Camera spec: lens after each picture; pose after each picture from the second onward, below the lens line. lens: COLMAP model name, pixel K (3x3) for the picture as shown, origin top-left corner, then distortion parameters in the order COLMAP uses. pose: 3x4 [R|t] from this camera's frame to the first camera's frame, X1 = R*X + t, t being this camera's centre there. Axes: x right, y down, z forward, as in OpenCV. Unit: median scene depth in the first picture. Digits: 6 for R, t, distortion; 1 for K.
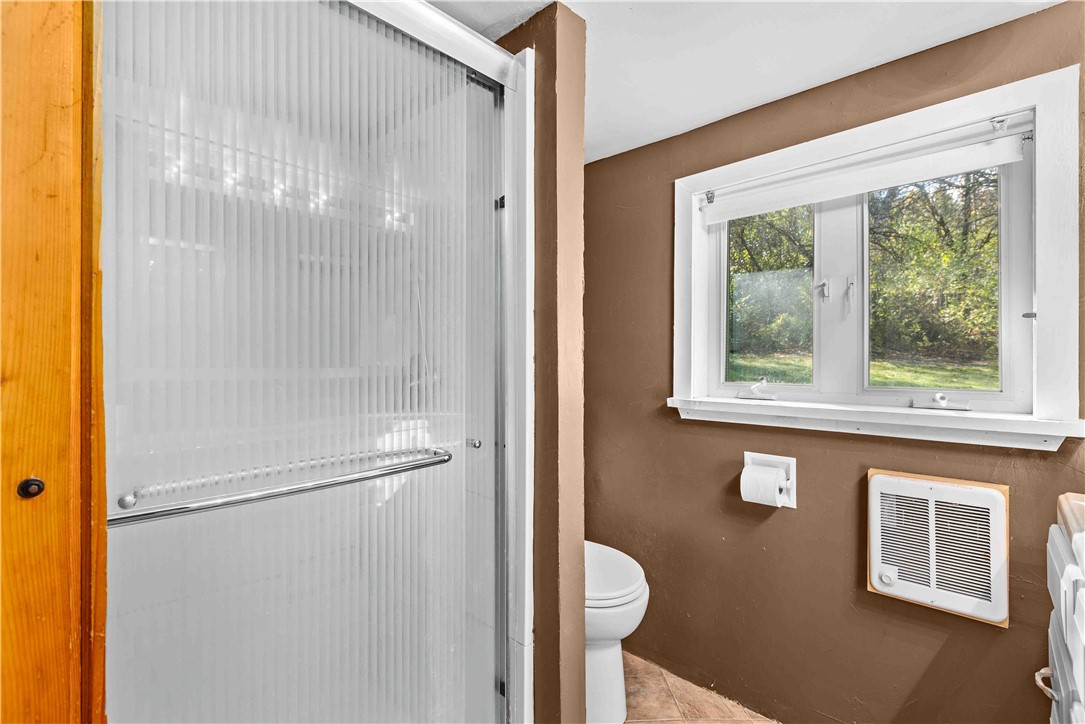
lens RADIAL K [[492.8, 0, 534.3], [0, 492.8, 356.7], [0, 0, 1]] dist [-0.000807, 0.000790]
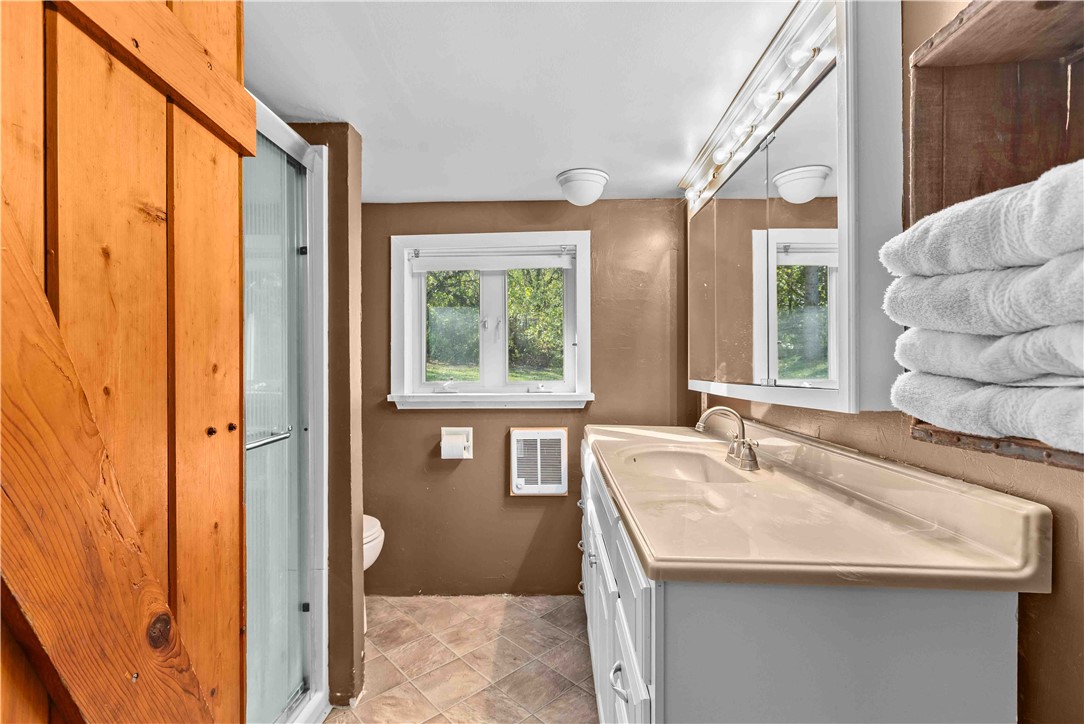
lens RADIAL K [[492.3, 0, 541.6], [0, 492.3, 365.0], [0, 0, 1]] dist [-0.000807, 0.000790]
pose [[0.747191, -0.001412, 0.664608, -0.373445], [0.001990, 0.999998, -0.000113, 0.002664], [-0.664606, 0.001407, 0.747192, -0.358274]]
